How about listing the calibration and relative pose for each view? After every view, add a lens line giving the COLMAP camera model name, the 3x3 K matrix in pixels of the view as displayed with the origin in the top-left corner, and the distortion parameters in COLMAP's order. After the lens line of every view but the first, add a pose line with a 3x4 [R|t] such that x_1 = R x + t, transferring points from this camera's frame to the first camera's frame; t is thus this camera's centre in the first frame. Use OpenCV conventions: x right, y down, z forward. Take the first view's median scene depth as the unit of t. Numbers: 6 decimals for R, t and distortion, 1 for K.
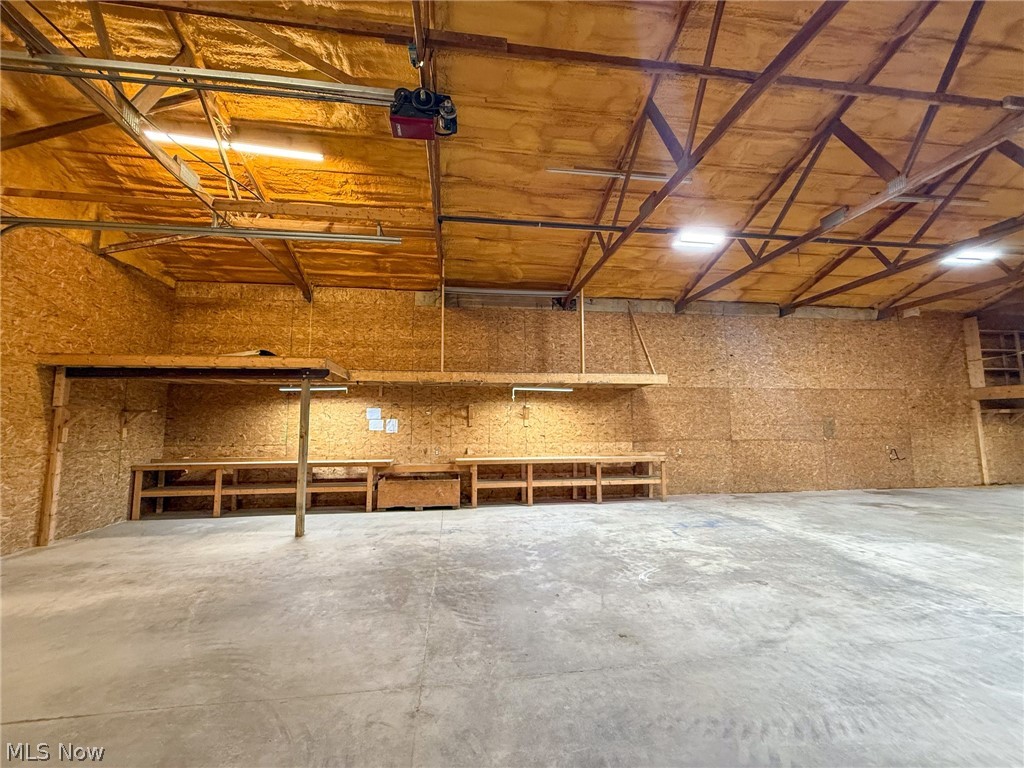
lens RADIAL K [[408.3, 0, 509.6], [0, 408.3, 384.1], [0, 0, 1]] dist [-0.000737, 0.000392]
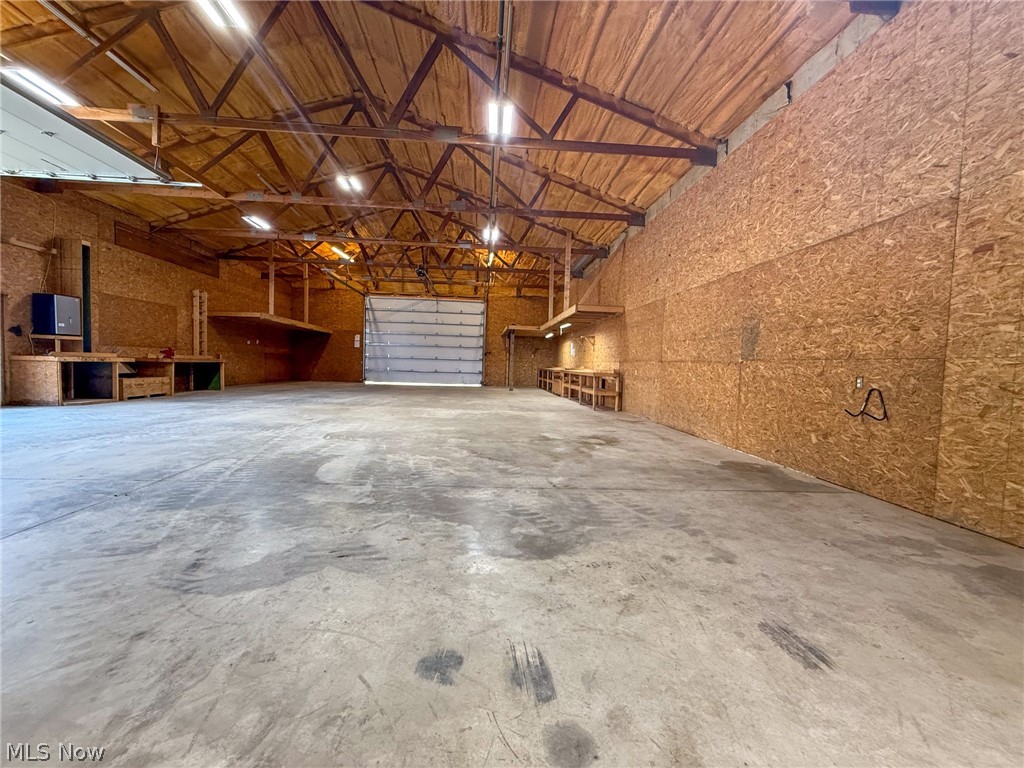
lens RADIAL K [[408.3, 0, 510.8], [0, 408.3, 384.2], [0, 0, 1]] dist [-0.000737, 0.000392]
pose [[-0.065594, 0.052569, -0.996461, 1.633000], [0.070654, 0.996350, 0.047912, 0.142461], [0.995342, -0.067261, -0.069069, 0.873326]]
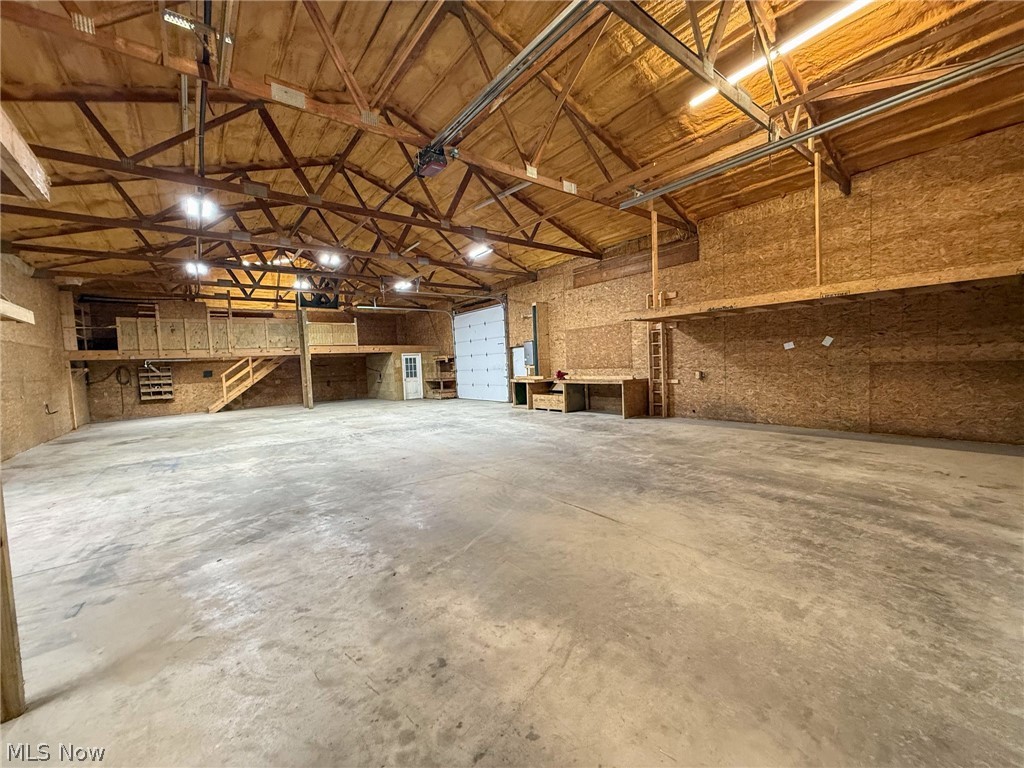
lens RADIAL K [[408.3, 0, 510.5], [0, 408.3, 384.0], [0, 0, 1]] dist [-0.000737, 0.000392]
pose [[-0.499685, -0.017857, 0.866023, -0.711544], [-0.040828, 0.999162, -0.002955, 0.075544], [-0.865245, -0.036834, -0.499995, 0.606951]]
